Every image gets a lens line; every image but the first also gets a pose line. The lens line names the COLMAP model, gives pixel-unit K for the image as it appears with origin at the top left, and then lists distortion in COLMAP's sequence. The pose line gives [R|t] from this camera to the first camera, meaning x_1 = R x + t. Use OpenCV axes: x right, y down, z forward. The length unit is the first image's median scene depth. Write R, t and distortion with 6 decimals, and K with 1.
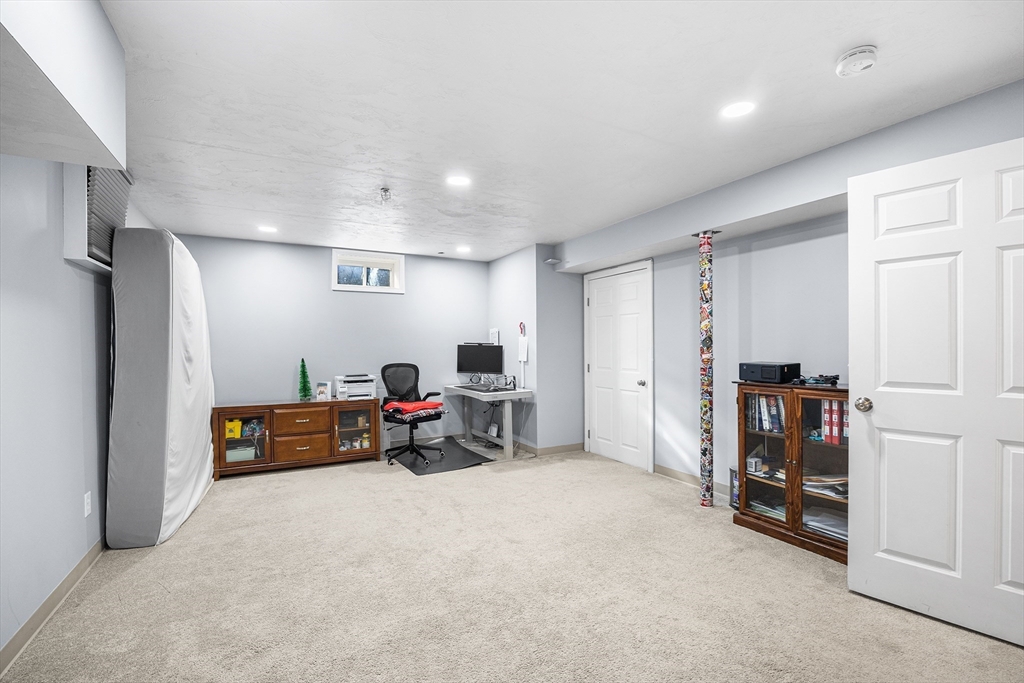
lens RADIAL K [[455.6, 0, 517.5], [0, 455.6, 343.9], [0, 0, 1]] dist [-0.016208, -0.000119]
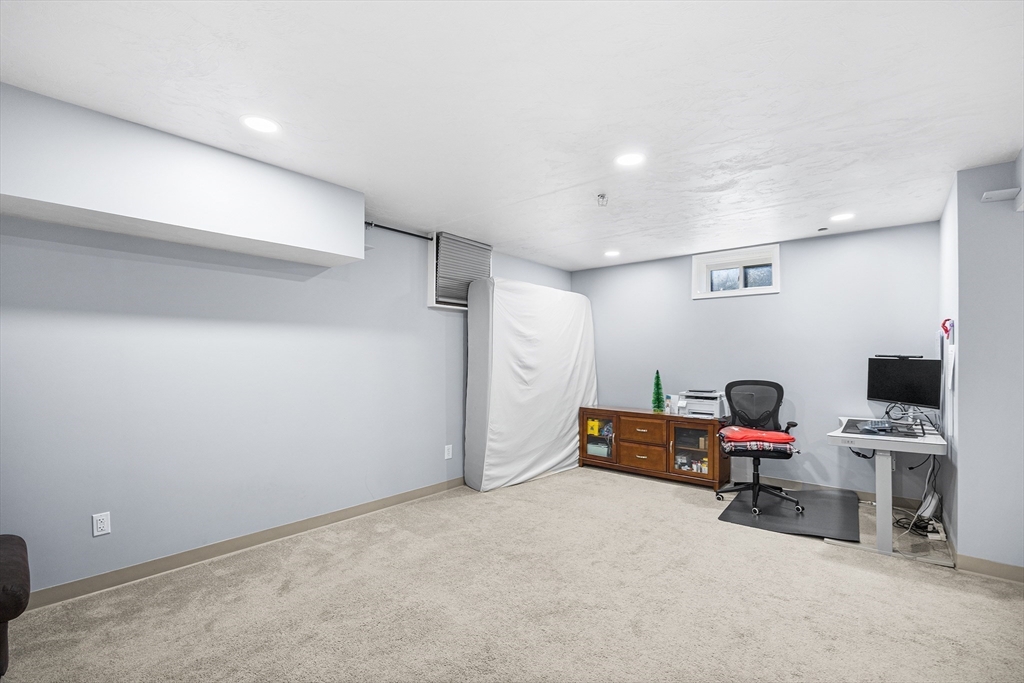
lens RADIAL K [[455.6, 0, 516.8], [0, 455.6, 348.2], [0, 0, 1]] dist [-0.016208, -0.000119]
pose [[0.341306, -0.012423, -0.939870, 0.387069], [-0.003181, 0.999892, -0.014371, -0.001899], [0.939947, 0.007895, 0.341230, 0.356617]]
